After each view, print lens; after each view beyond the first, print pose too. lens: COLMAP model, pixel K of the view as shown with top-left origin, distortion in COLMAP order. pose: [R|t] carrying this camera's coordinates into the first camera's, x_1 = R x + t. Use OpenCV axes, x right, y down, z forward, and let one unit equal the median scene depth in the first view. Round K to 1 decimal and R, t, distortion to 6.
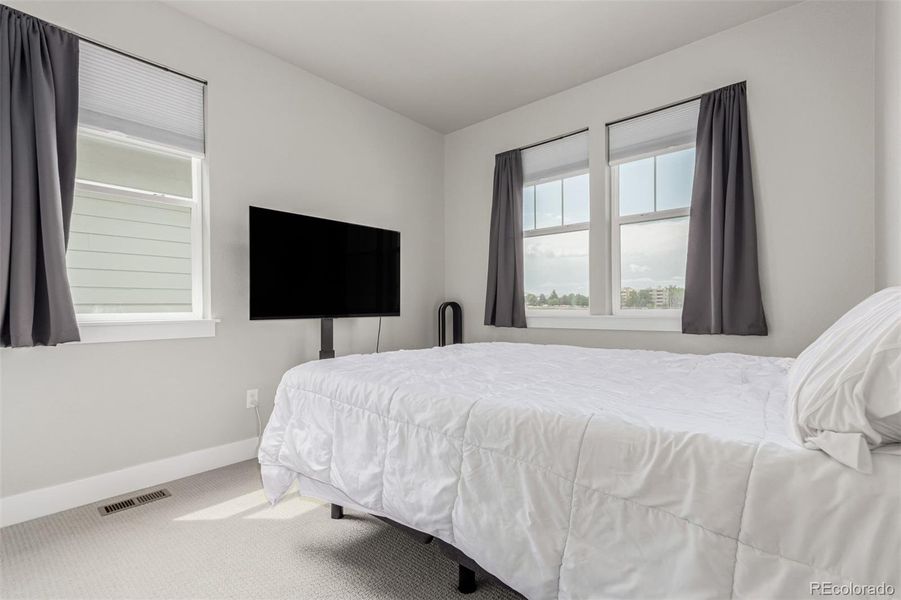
lens RADIAL K [[417.7, 0, 445.2], [0, 417.7, 301.1], [0, 0, 1]] dist [0.001043, 0.000384]
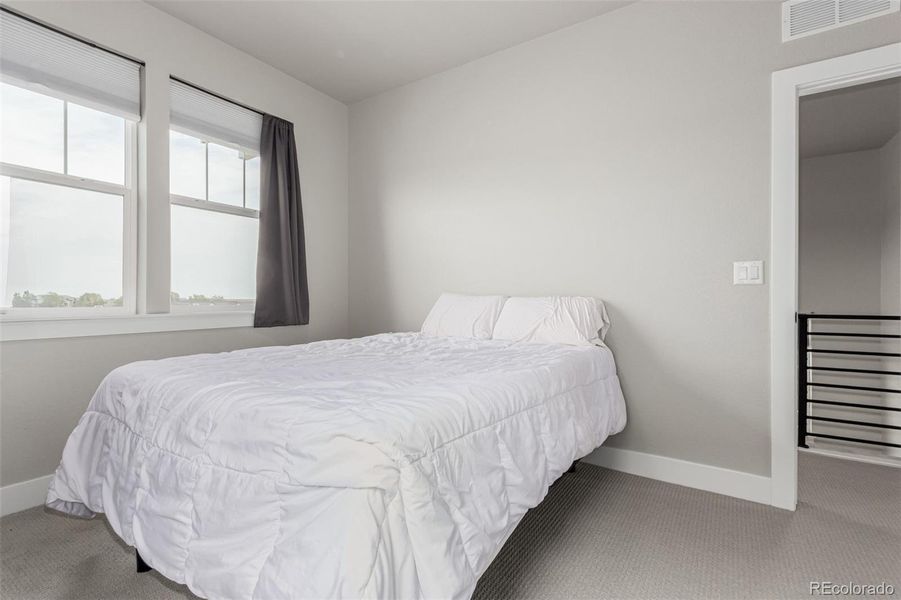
lens RADIAL K [[417.7, 0, 445.2], [0, 417.7, 301.1], [0, 0, 1]] dist [0.001043, 0.000384]
pose [[-0.120220, 0.007029, 0.992722, -0.530924], [-0.015101, 0.999846, -0.008908, 0.011660], [-0.992632, -0.016062, -0.120095, 0.628401]]
